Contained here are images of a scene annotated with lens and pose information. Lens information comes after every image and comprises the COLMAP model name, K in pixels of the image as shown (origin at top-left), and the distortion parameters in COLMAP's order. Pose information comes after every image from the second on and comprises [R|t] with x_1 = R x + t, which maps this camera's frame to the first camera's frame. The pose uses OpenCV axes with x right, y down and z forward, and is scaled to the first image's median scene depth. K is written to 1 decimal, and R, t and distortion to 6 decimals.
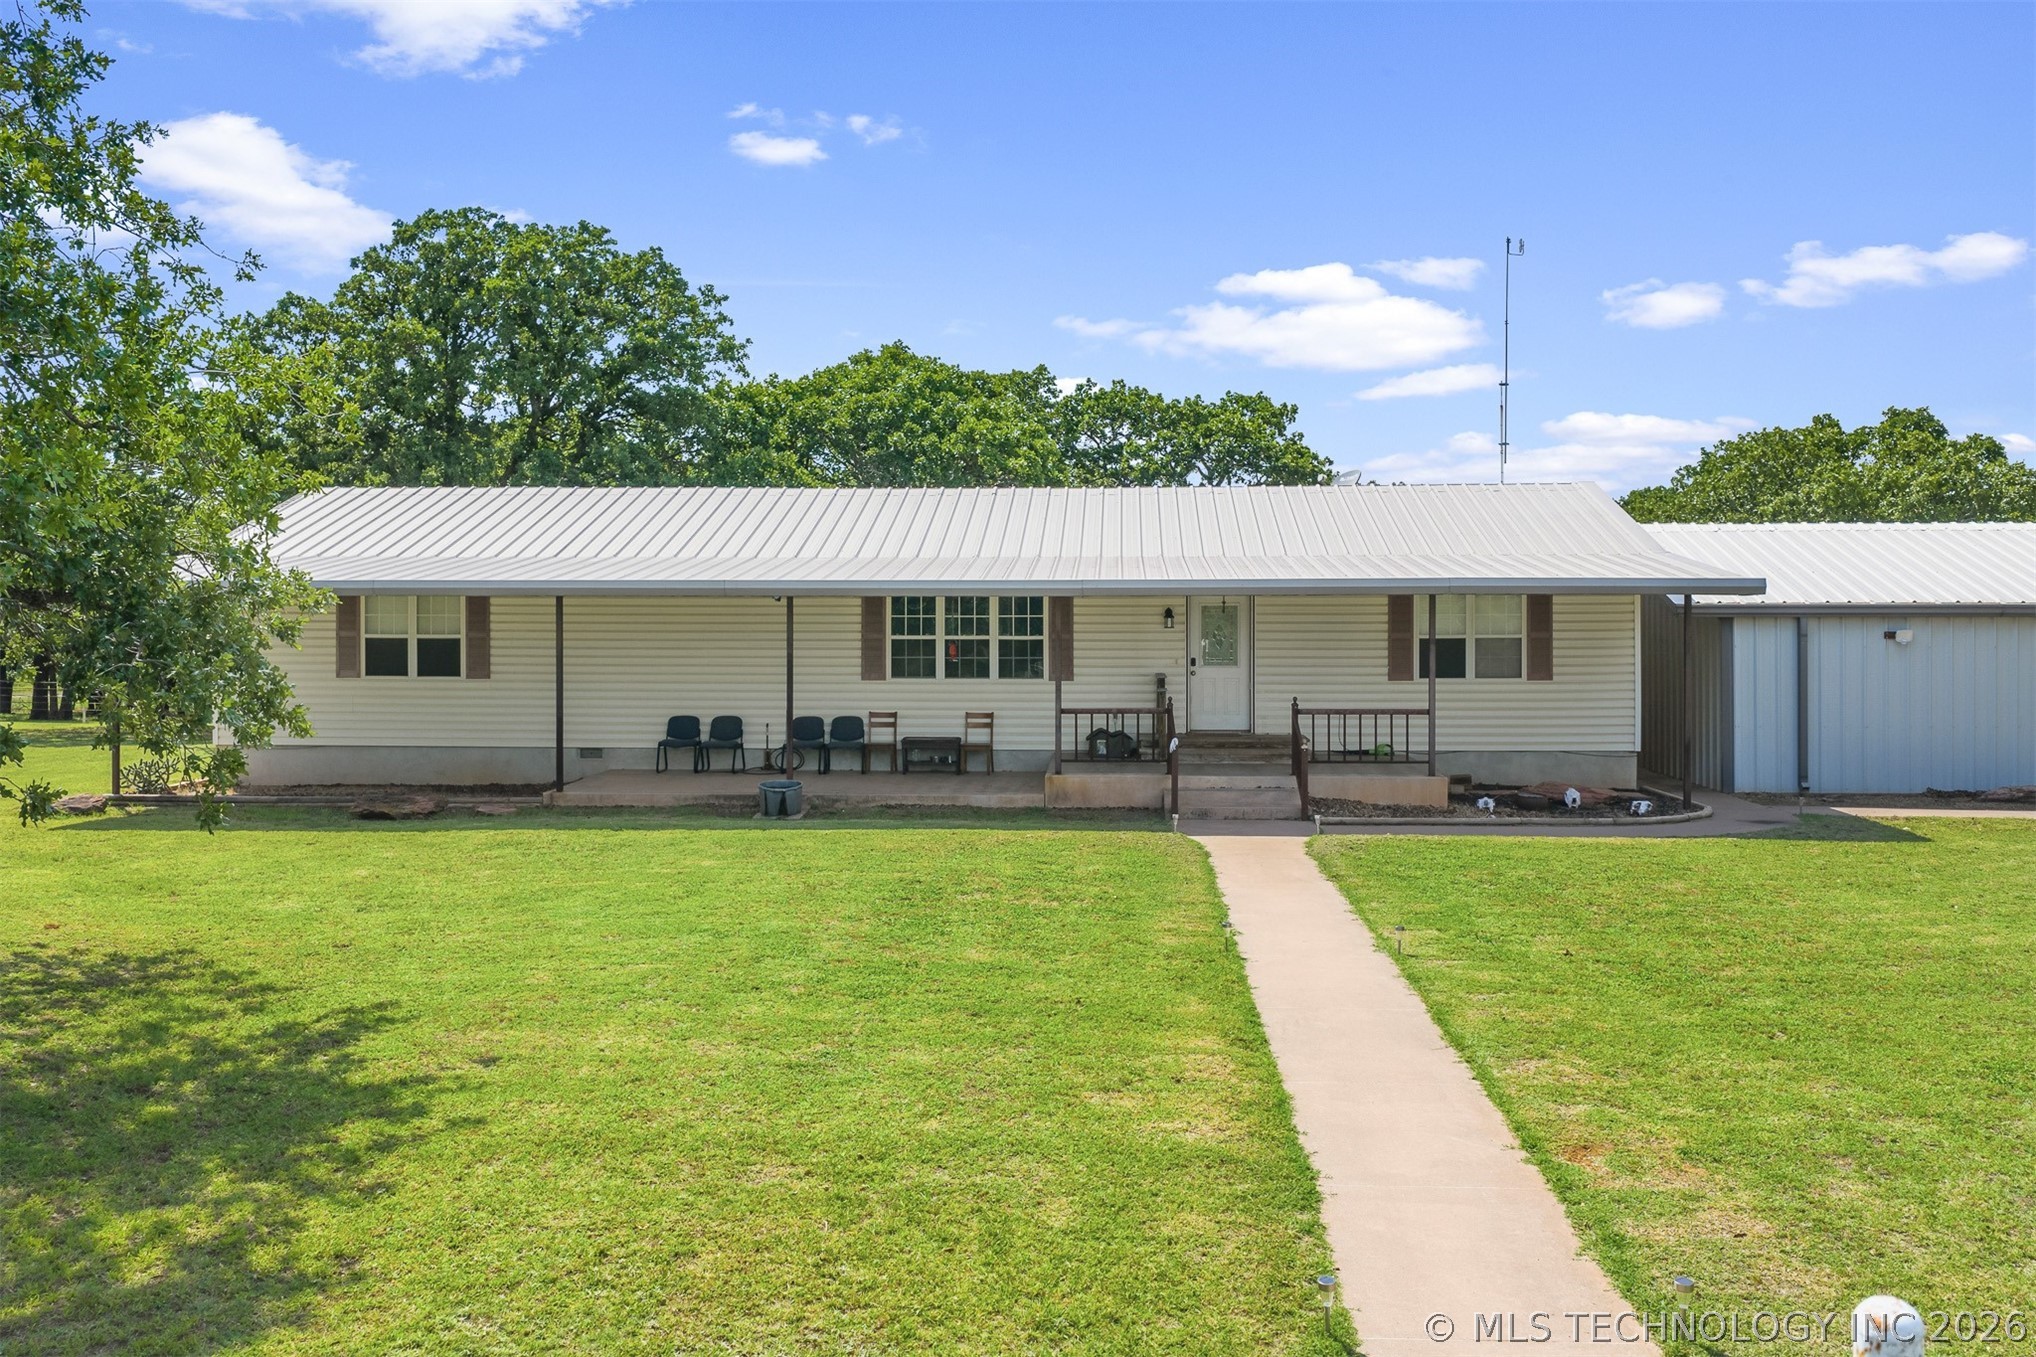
lens RADIAL K [[1690.2, 0, 1018.0], [0, 1690.2, 678.5], [0, 0, 1]] dist [0.007222, -0.007775]
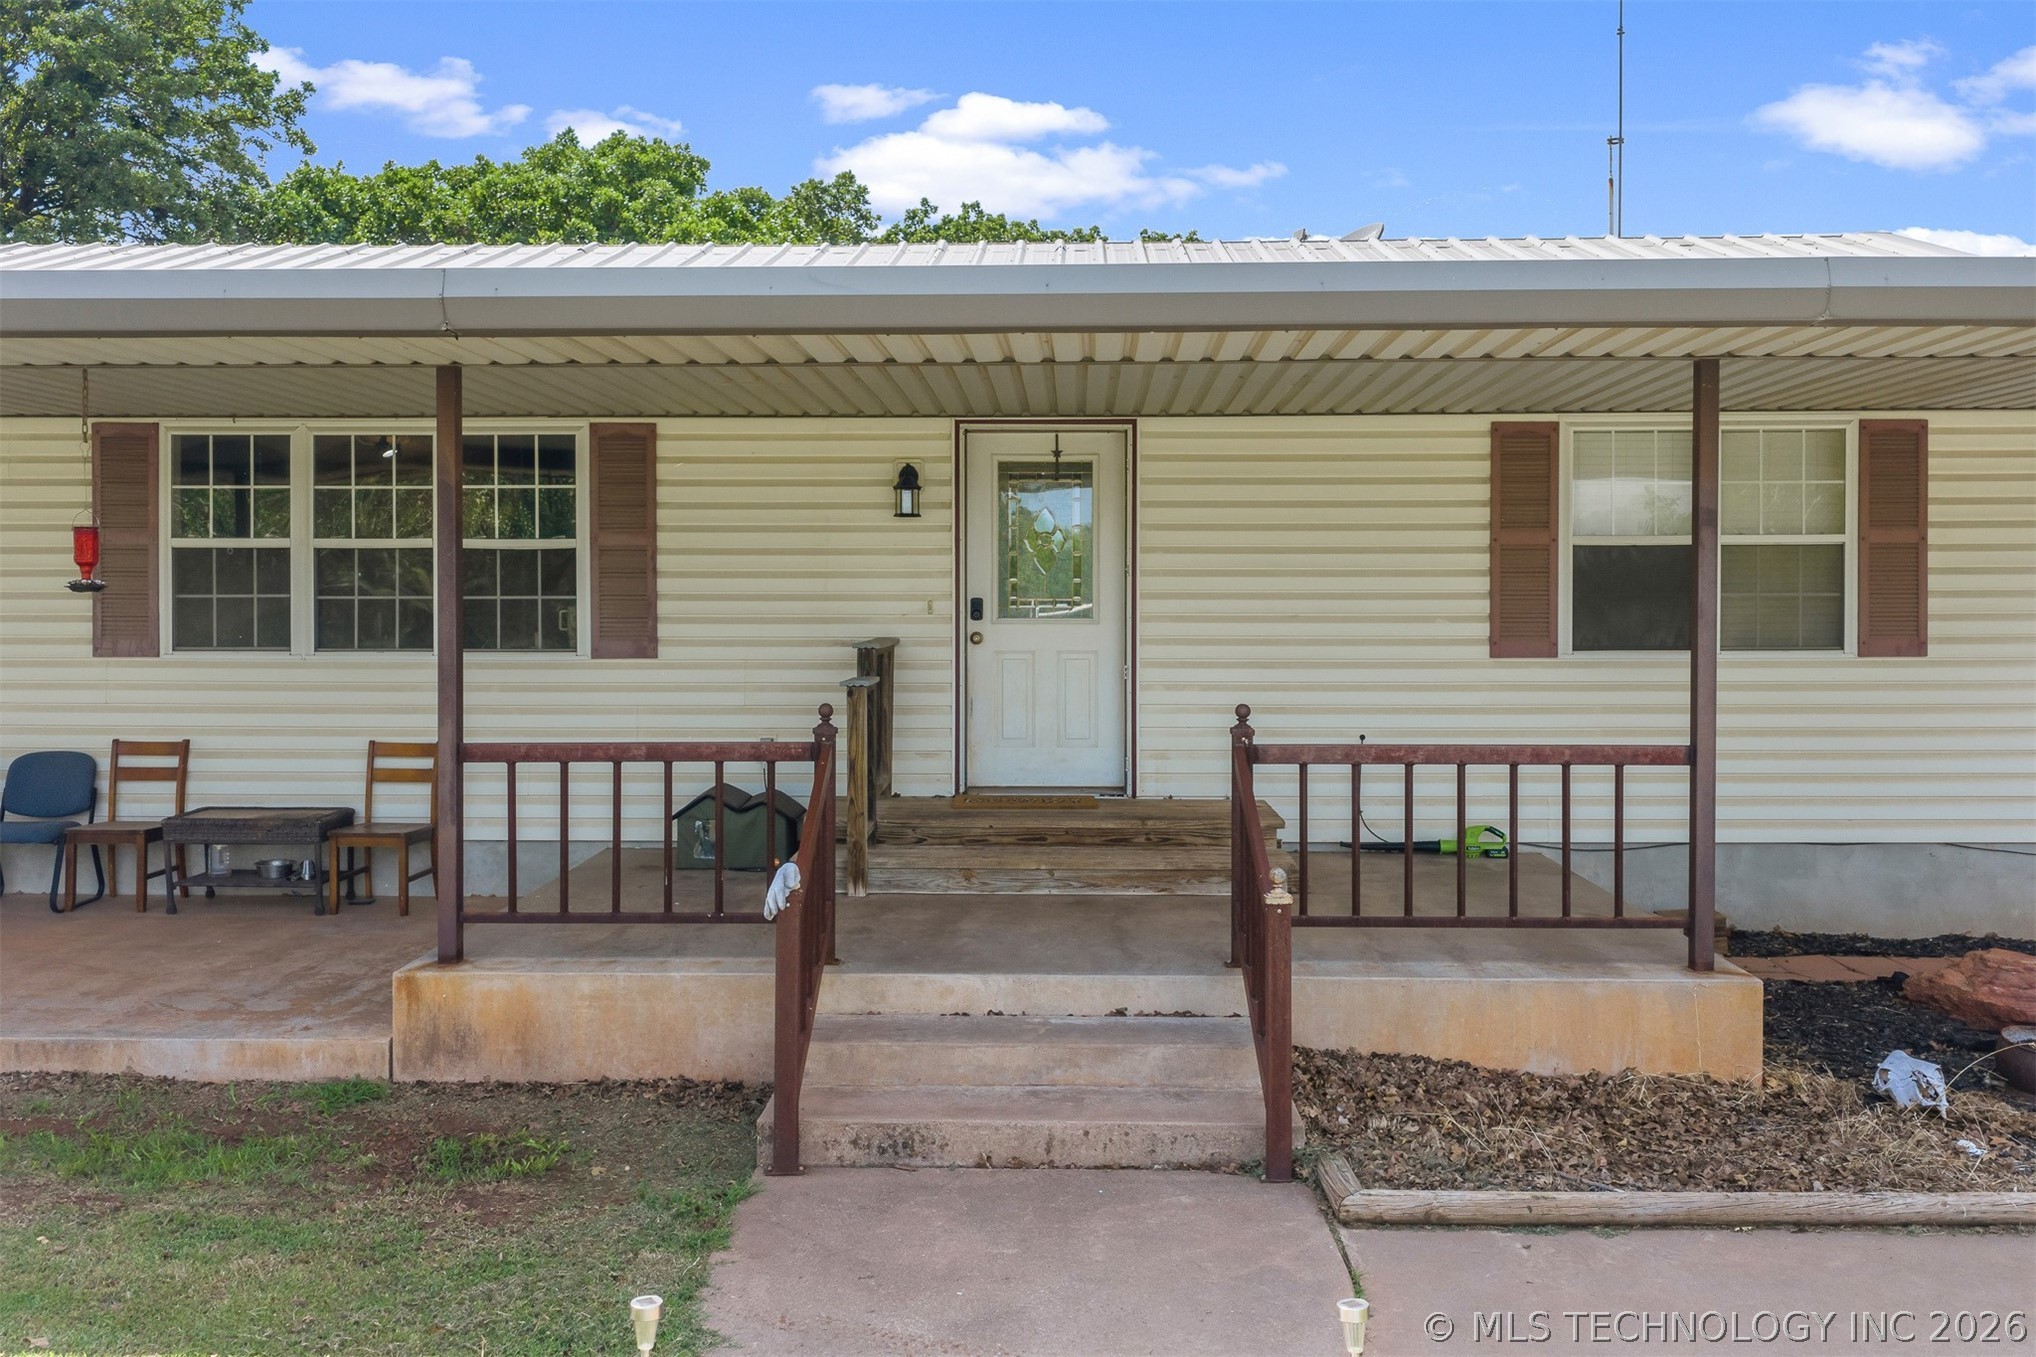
lens RADIAL K [[1672.9, 0, 957.8], [0, 1672.9, 682.5], [0, 0, 1]] dist [0.006335, -0.000990]
pose [[0.999970, -0.000096, -0.007722, 0.103278], [0.000147, 0.999979, 0.006546, 0.004441], [0.007721, -0.006547, 0.999949, 0.627440]]
